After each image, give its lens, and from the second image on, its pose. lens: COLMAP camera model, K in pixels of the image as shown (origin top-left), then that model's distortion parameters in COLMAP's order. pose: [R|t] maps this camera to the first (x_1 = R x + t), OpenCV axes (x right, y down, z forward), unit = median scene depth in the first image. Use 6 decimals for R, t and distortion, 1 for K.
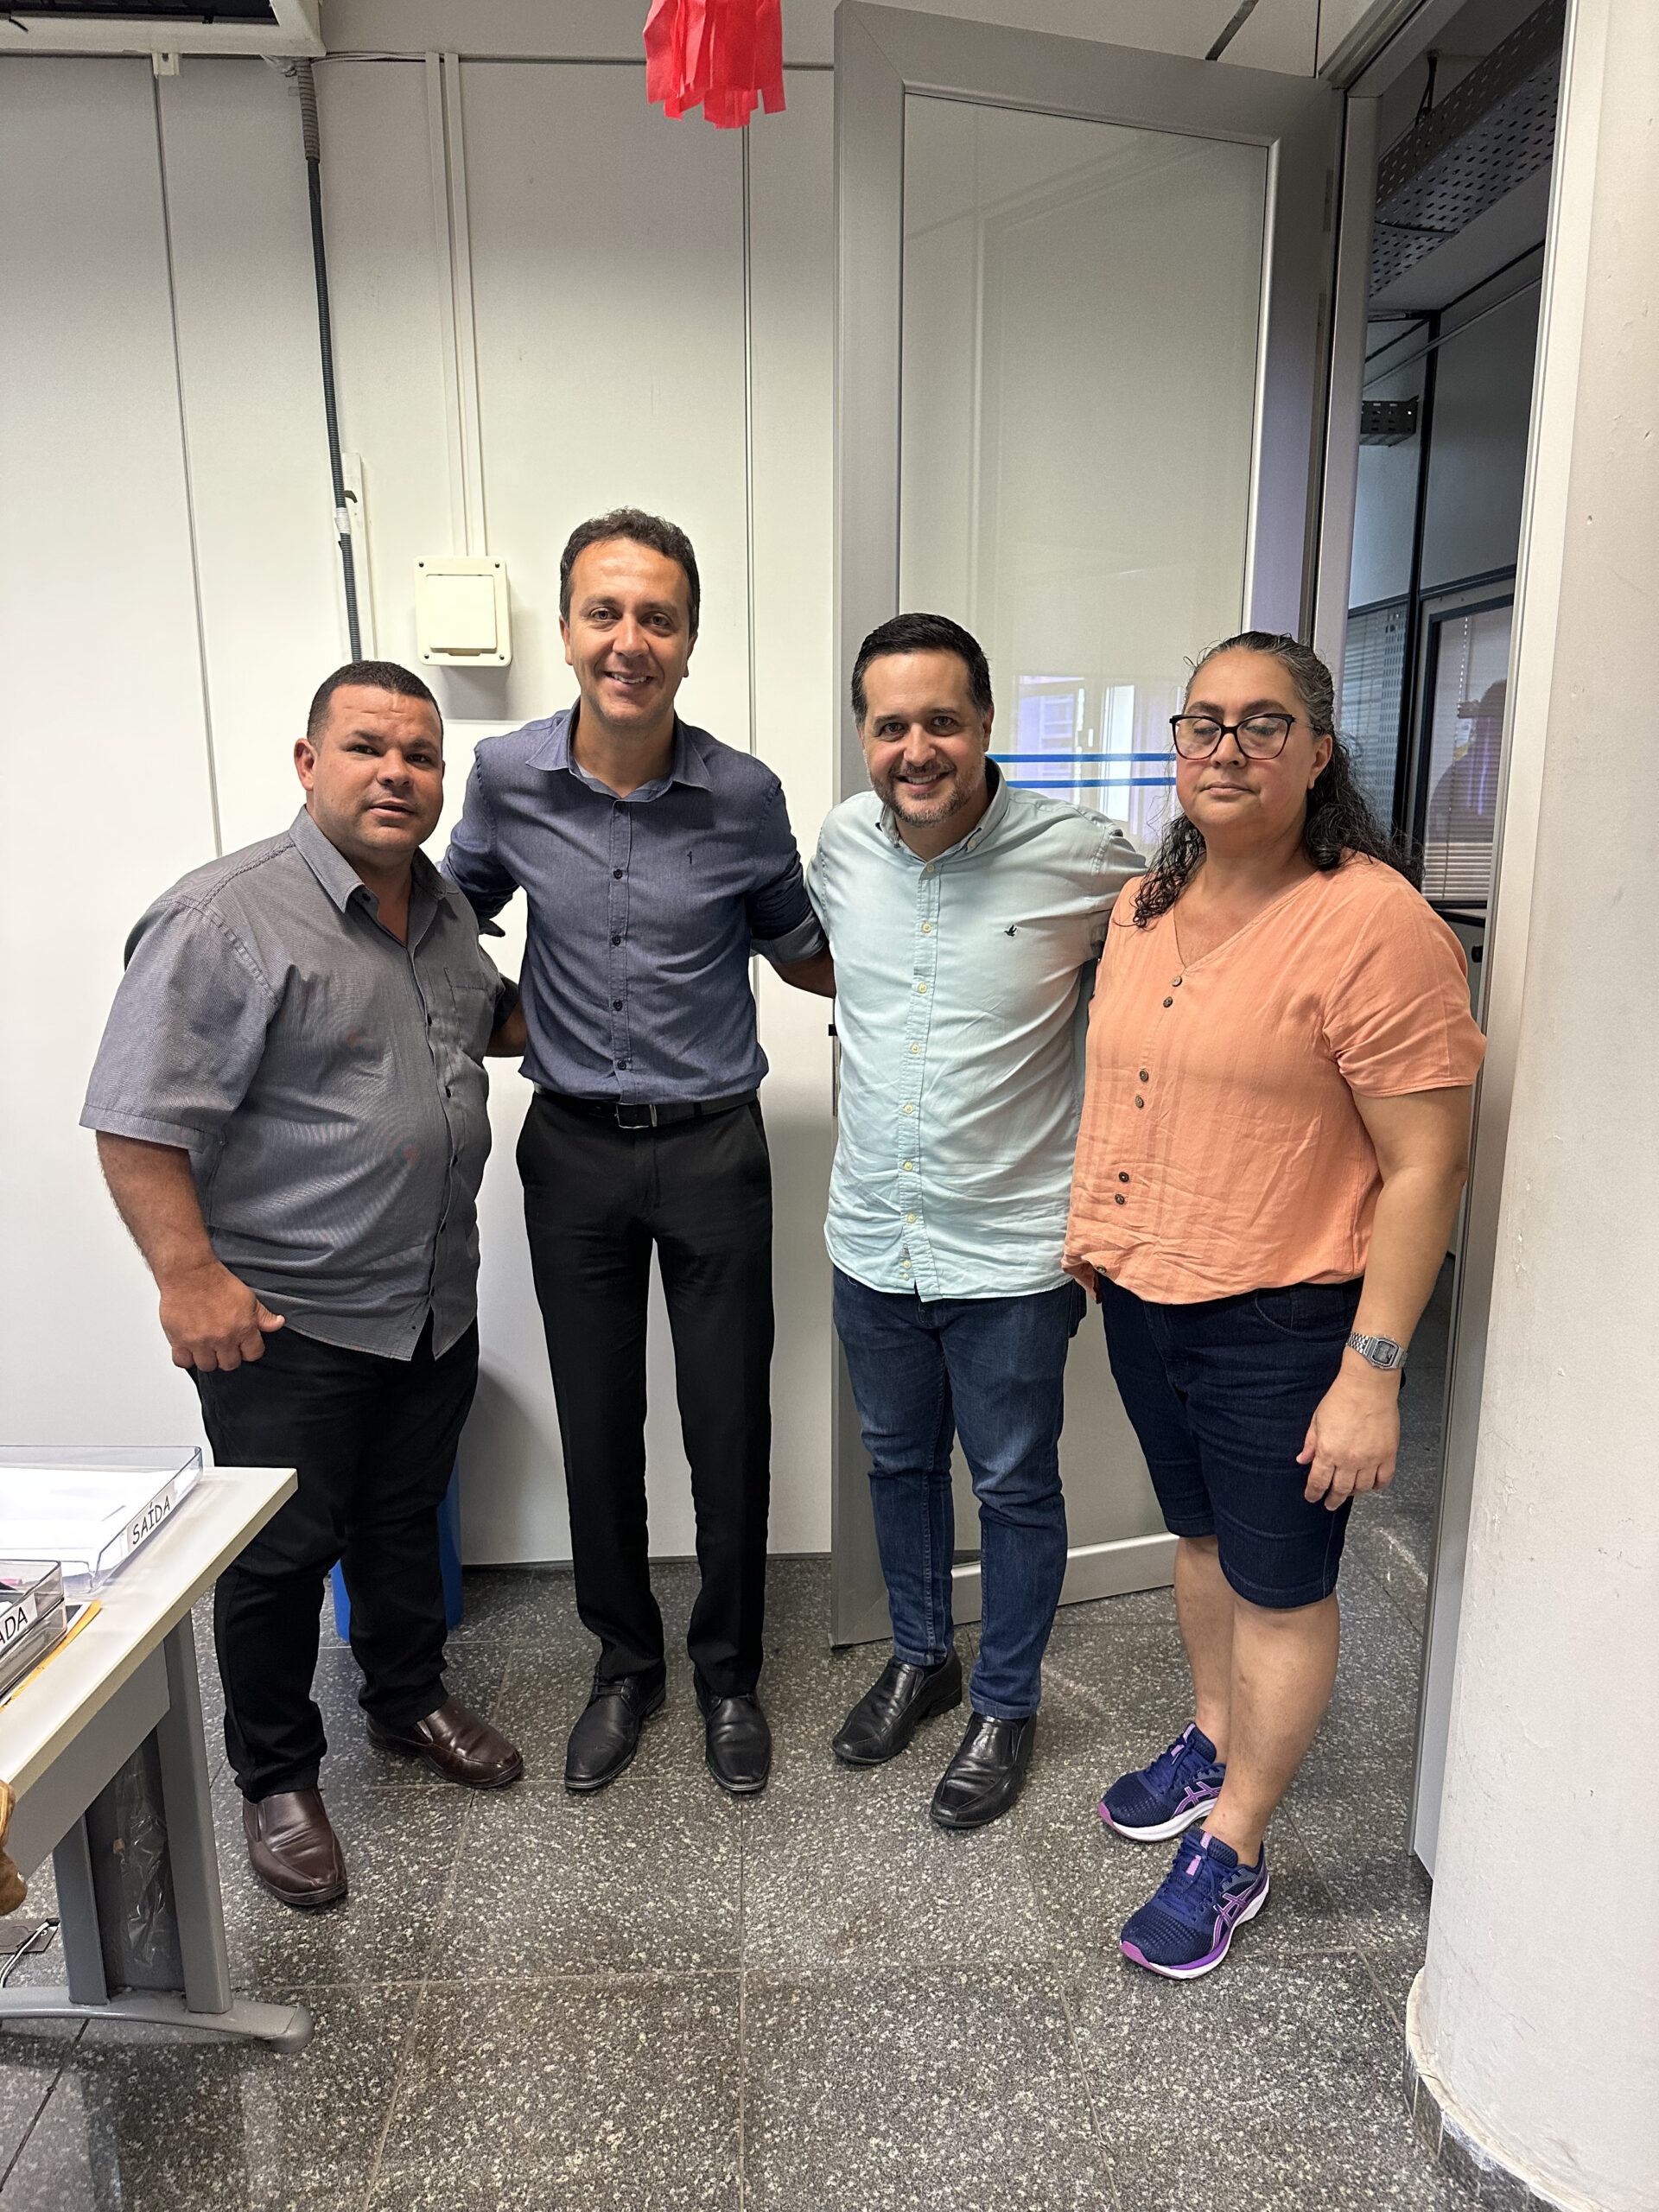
lens RADIAL K [[1545.4, 0, 829.5], [0, 1545.4, 1106.0], [0, 0, 1]] dist [0.096294, 0.000036]
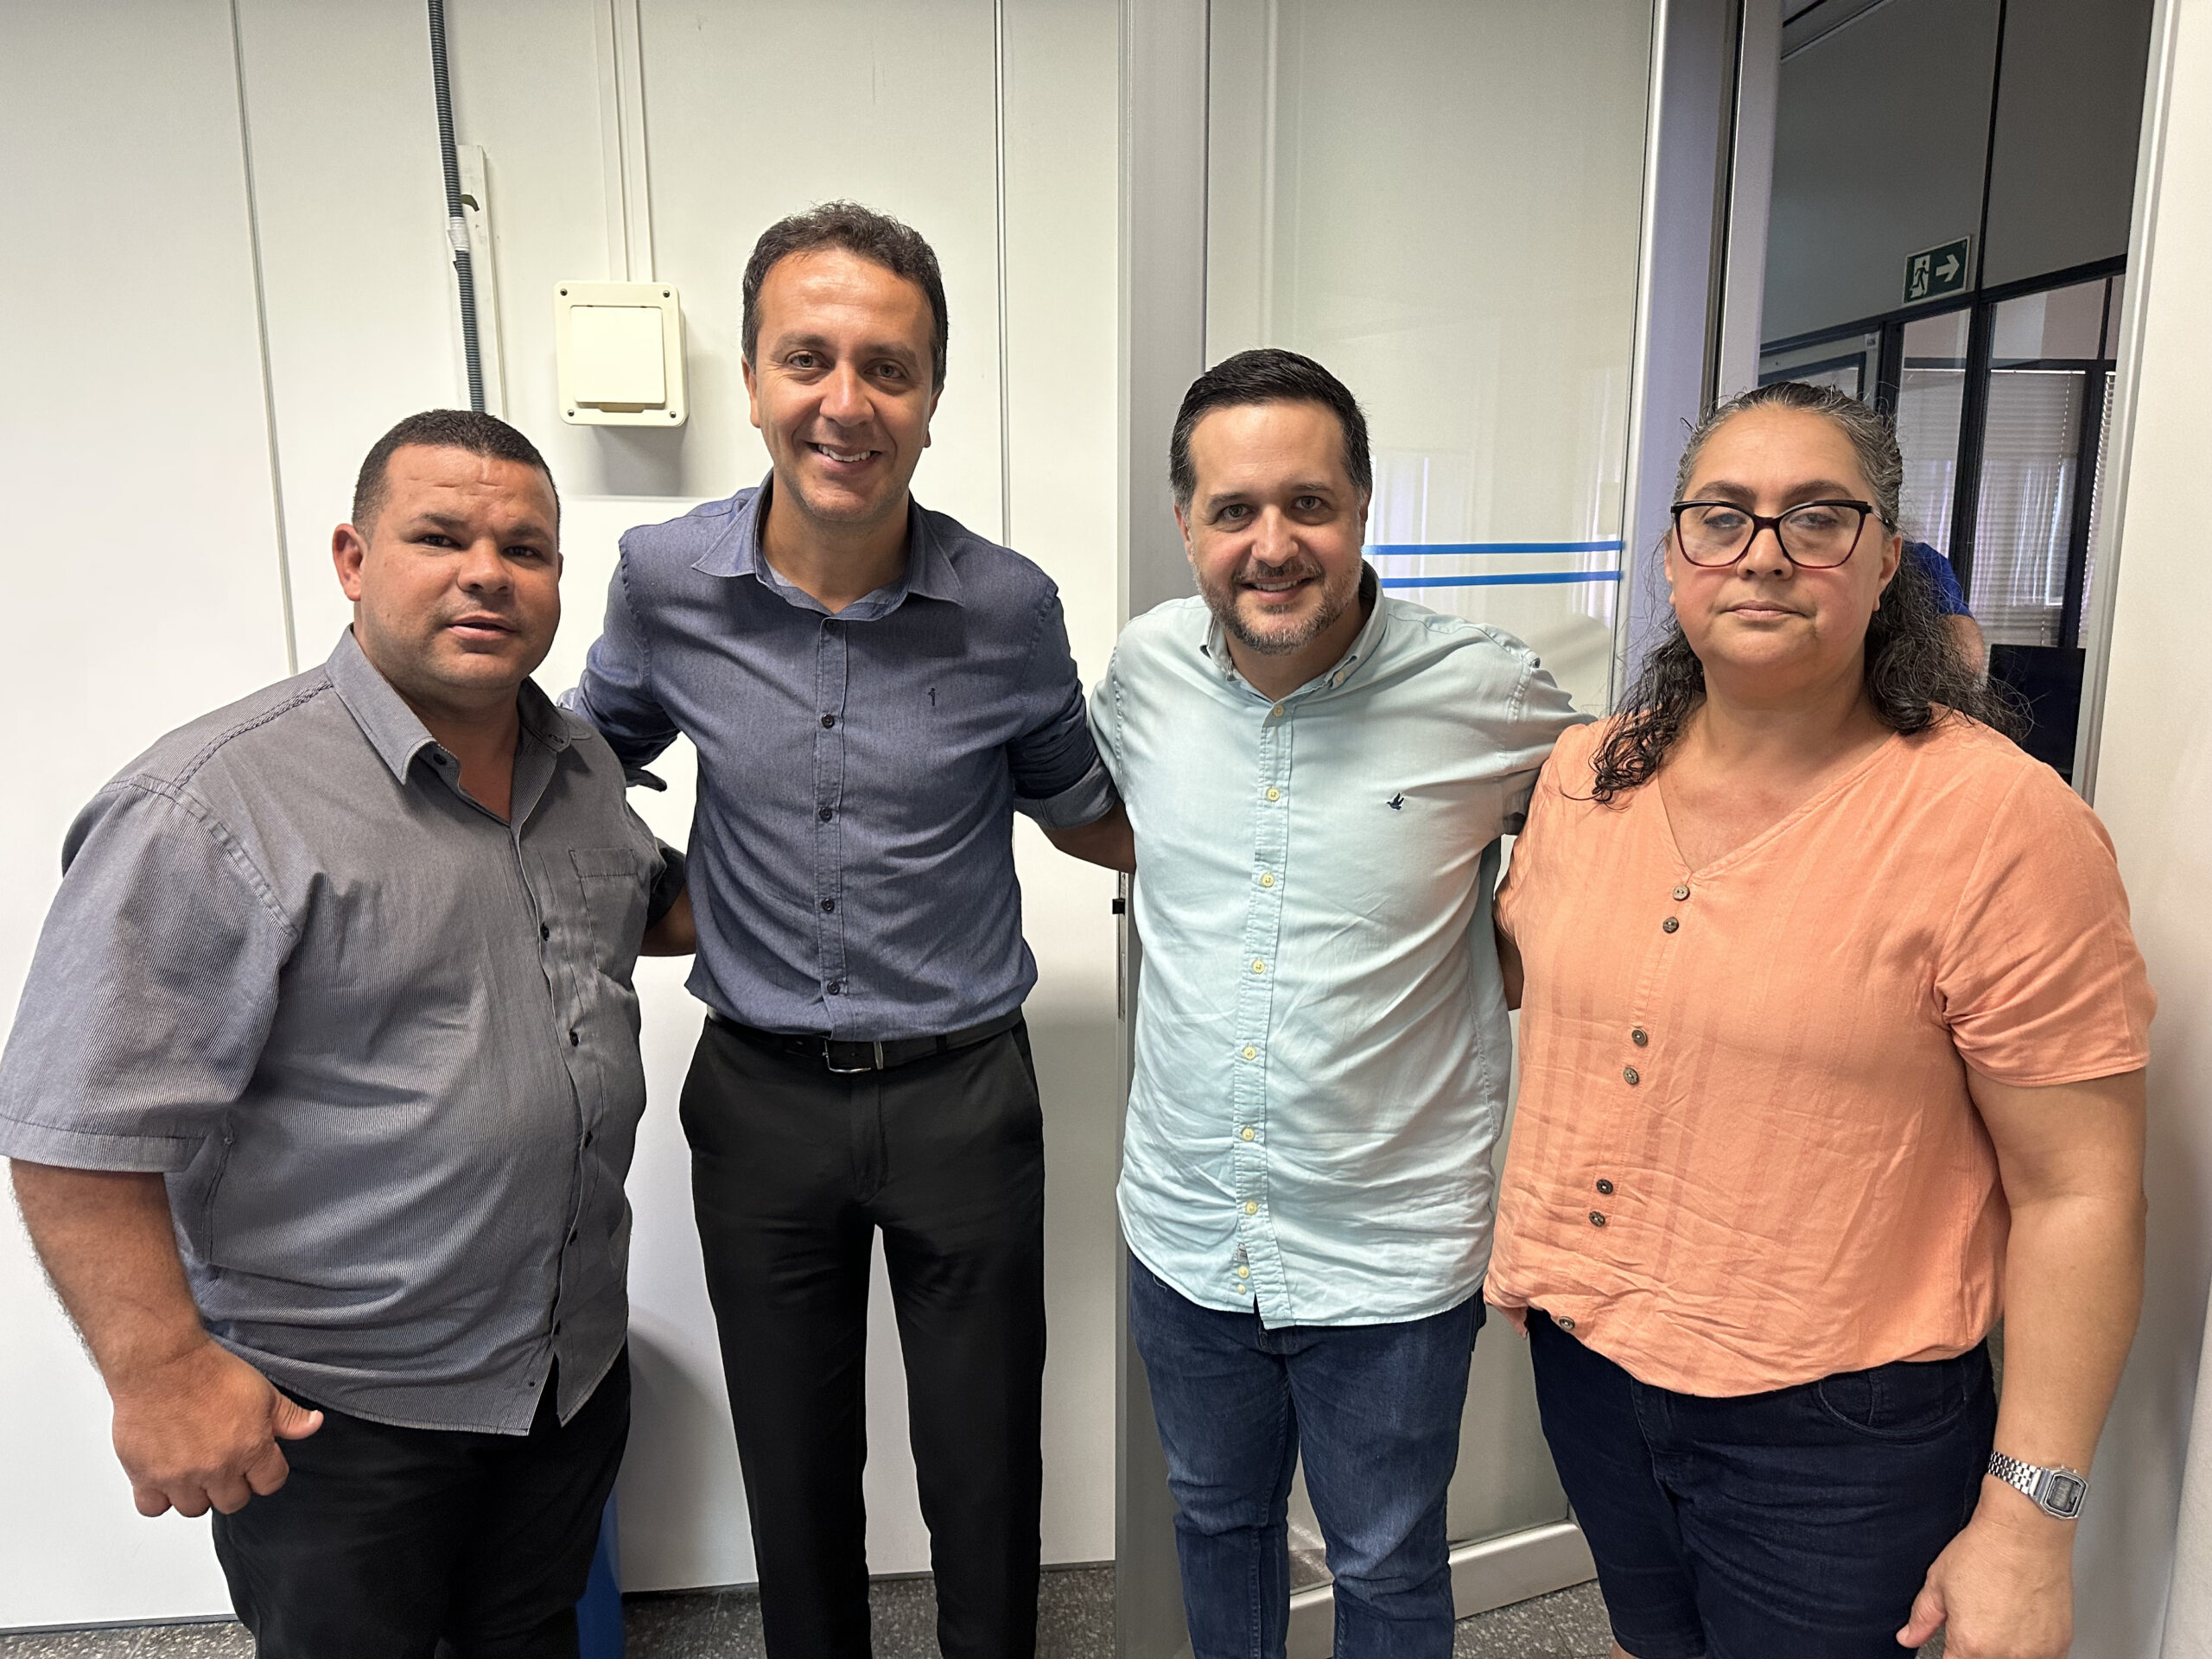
lens RADIAL K [[1519.6, 0, 1129.9], [0, 1519.6, 843.6], [0, 0, 1]] dist [0.053925, -0.113818]
pose [[0.997131, -0.005850, 0.075466, -0.056382], [0.007707, 0.999674, -0.024338, -0.079705], [-0.075299, 0.024850, 0.996851, 0.331528]]
